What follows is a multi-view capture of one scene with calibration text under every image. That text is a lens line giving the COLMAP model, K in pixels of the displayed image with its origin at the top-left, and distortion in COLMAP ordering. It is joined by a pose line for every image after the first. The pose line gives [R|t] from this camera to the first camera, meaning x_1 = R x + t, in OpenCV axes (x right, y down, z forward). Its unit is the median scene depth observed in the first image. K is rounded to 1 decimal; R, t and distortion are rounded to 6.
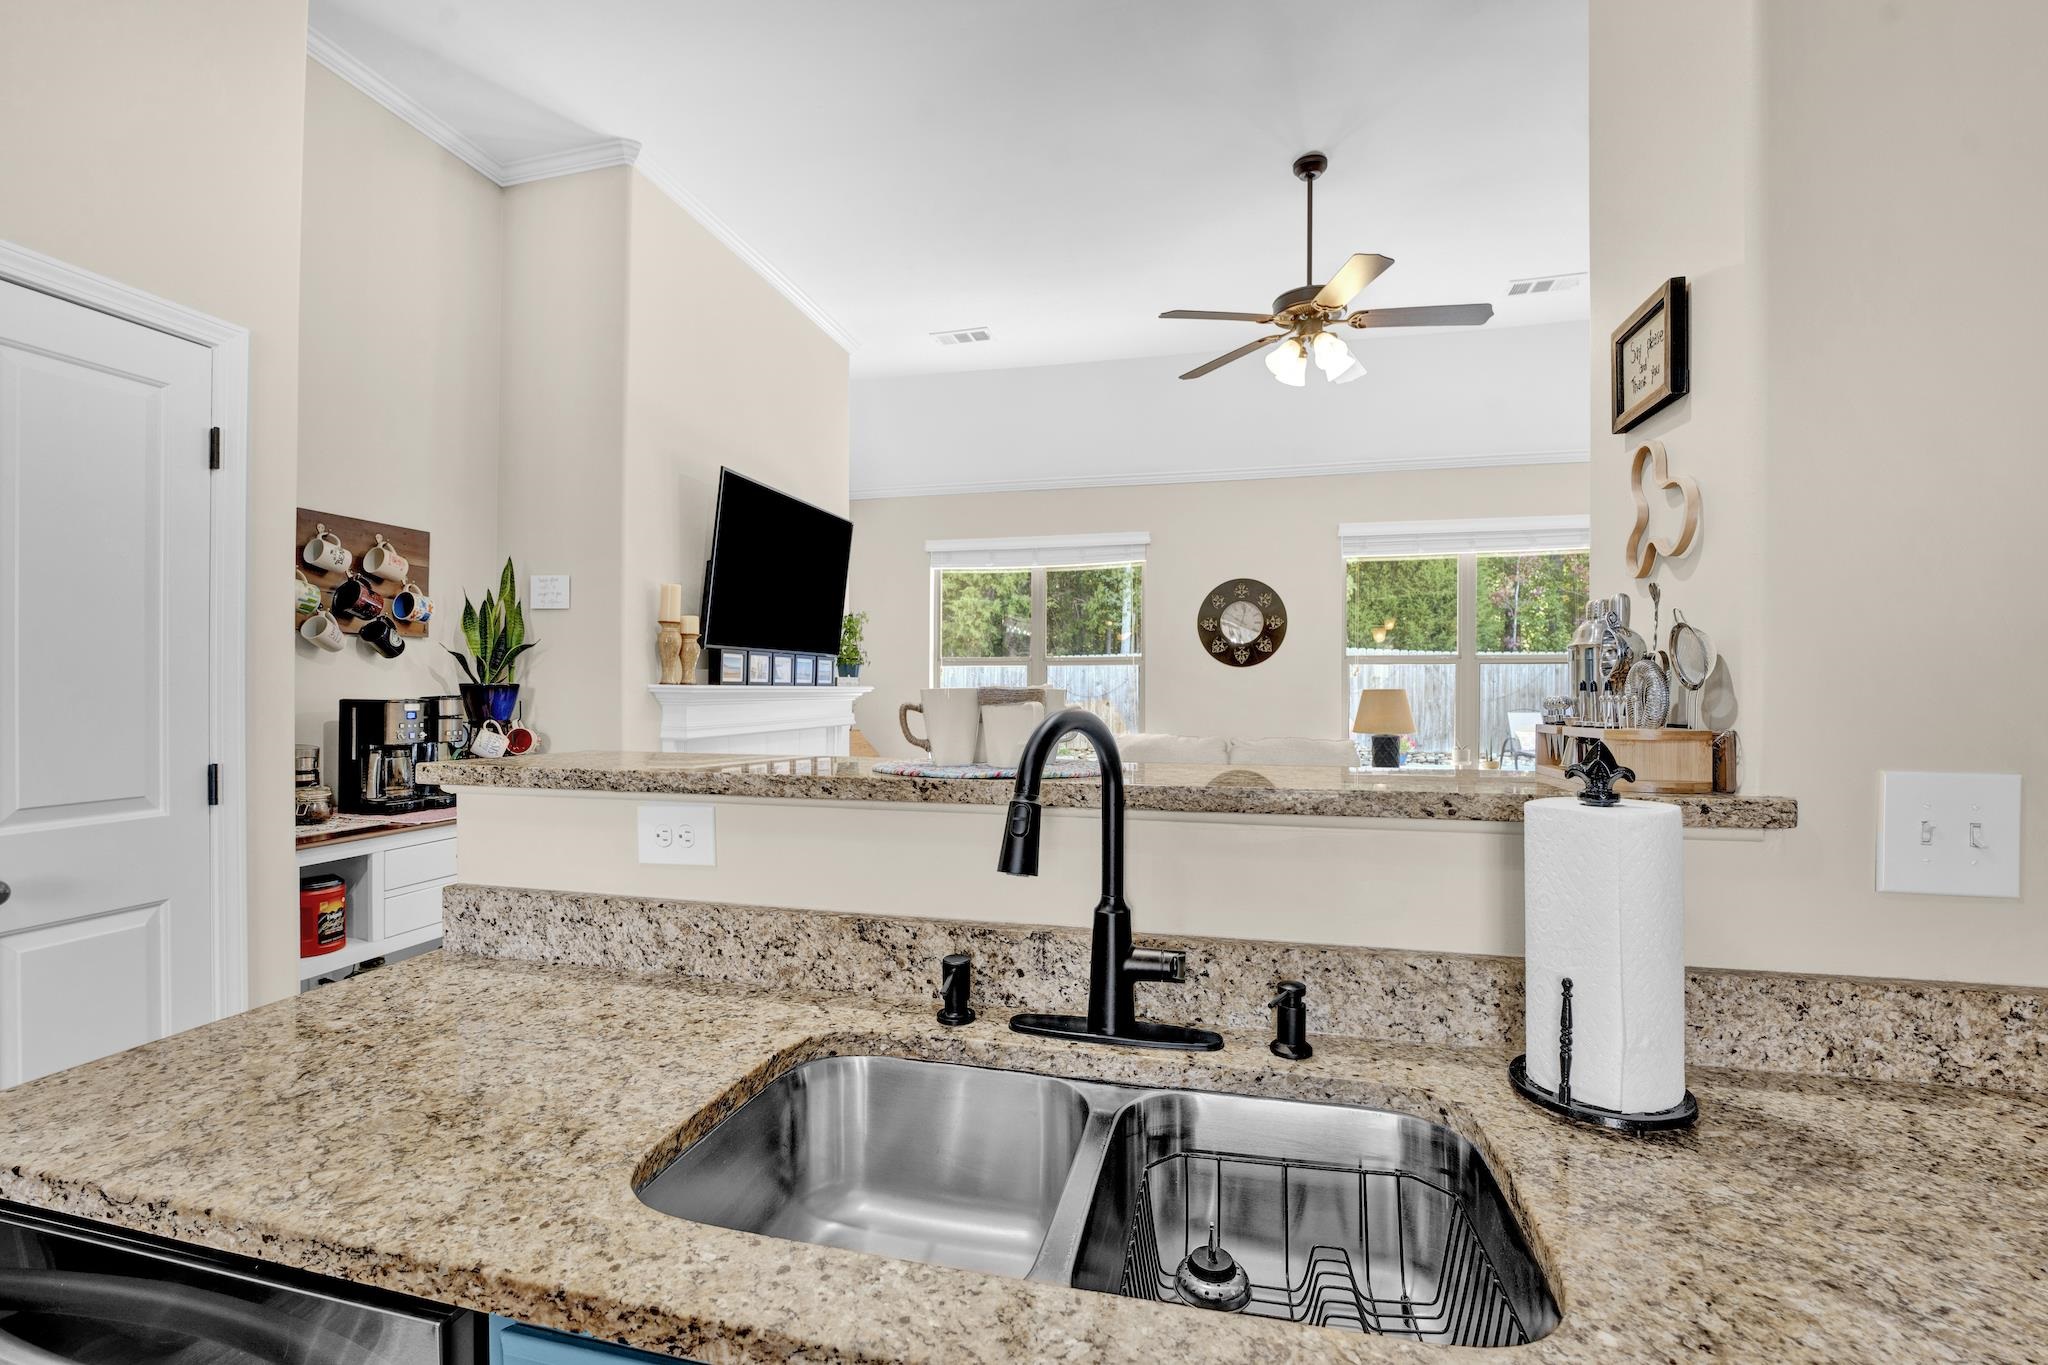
lens RADIAL K [[897.5, 0, 1055.8], [0, 897.5, 707.8], [0, 0, 1]] dist [-0.015823, 0.000169]
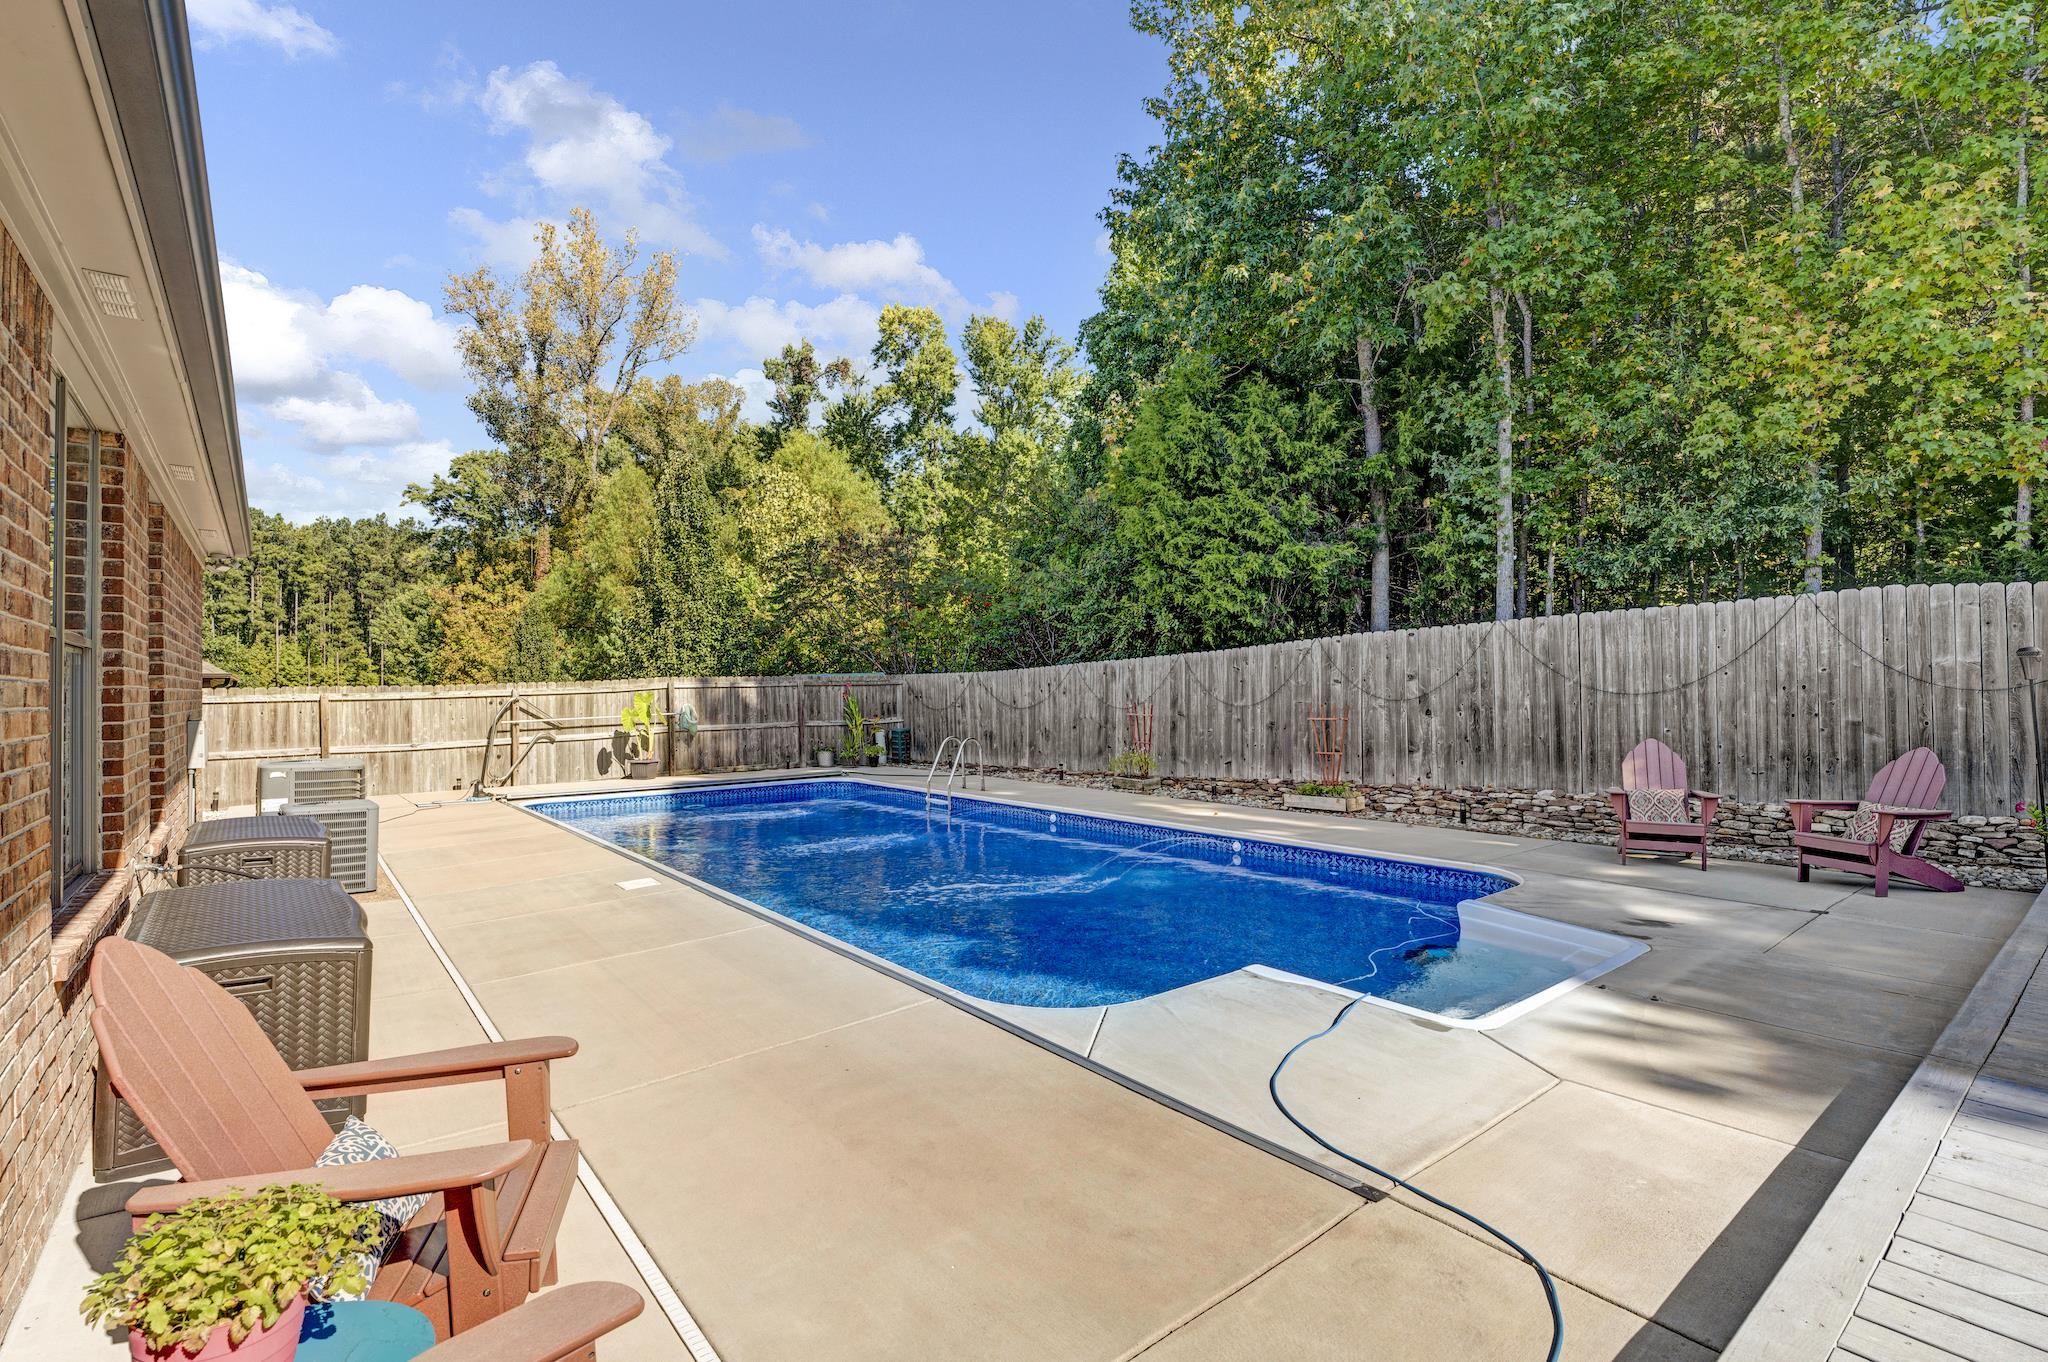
lens RADIAL K [[968.8, 0, 1029.0], [0, 968.8, 694.5], [0, 0, 1]] dist [-0.002965, -0.000645]
pose [[0.772251, -0.006383, -0.635285, 1.243077], [-0.005616, 0.999842, -0.016872, -0.020492], [0.635292, 0.016597, 0.772093, 1.715692]]
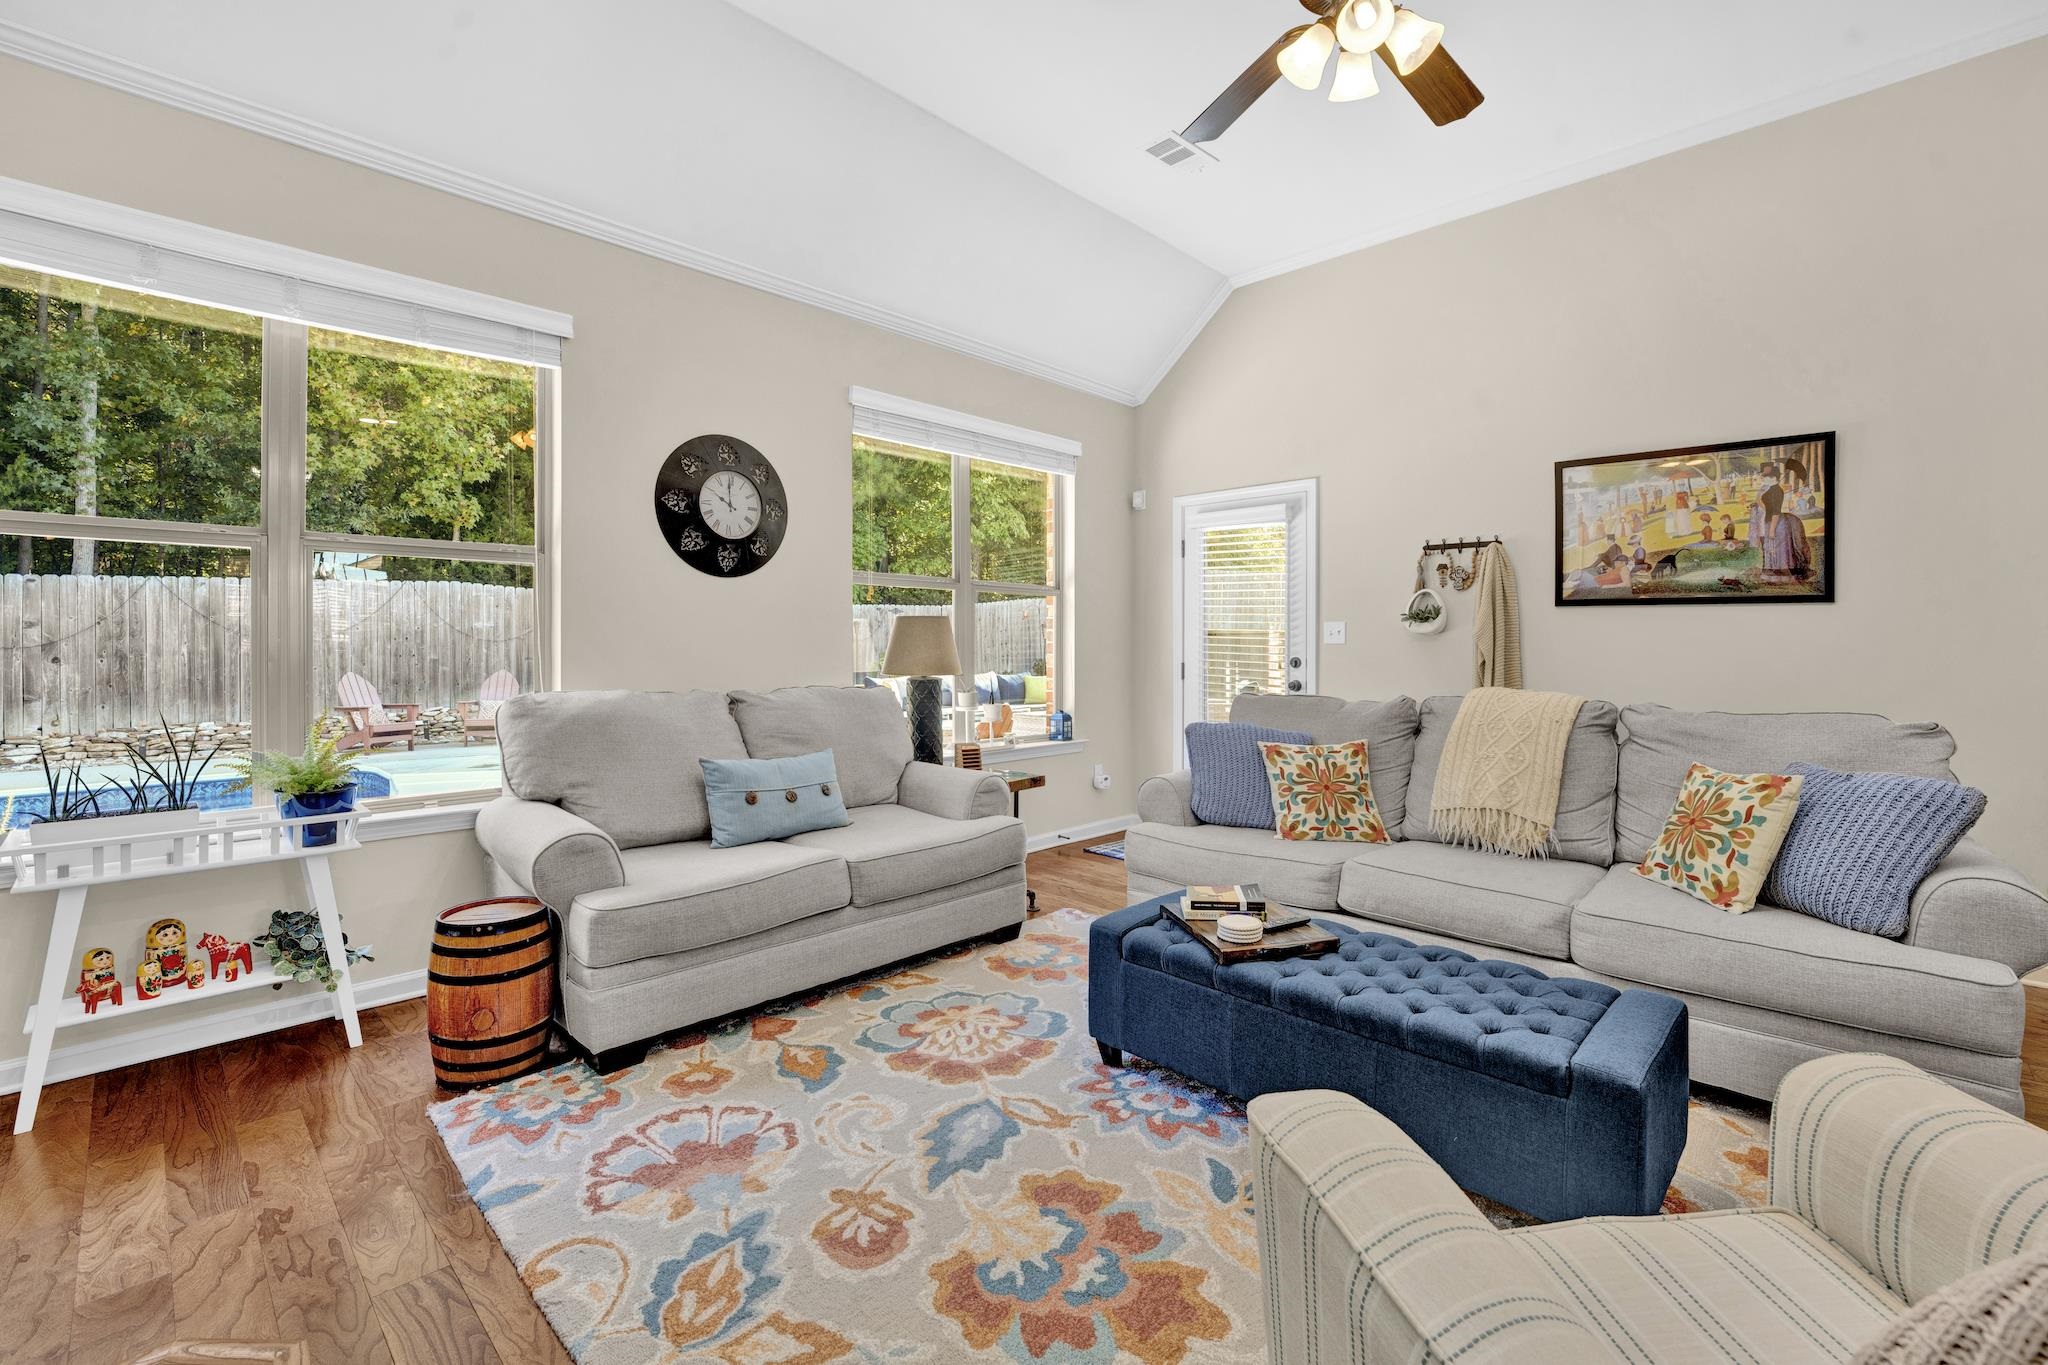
lens RADIAL K [[897.5, 0, 996.4], [0, 897.5, 636.2], [0, 0, 1]] dist [-0.015823, 0.000169]
pose [[0.560878, 0.004096, 0.827888, -0.349207], [0.021530, 0.999577, -0.019531, 0.019654], [-0.827618, 0.028779, 0.560553, 0.866944]]
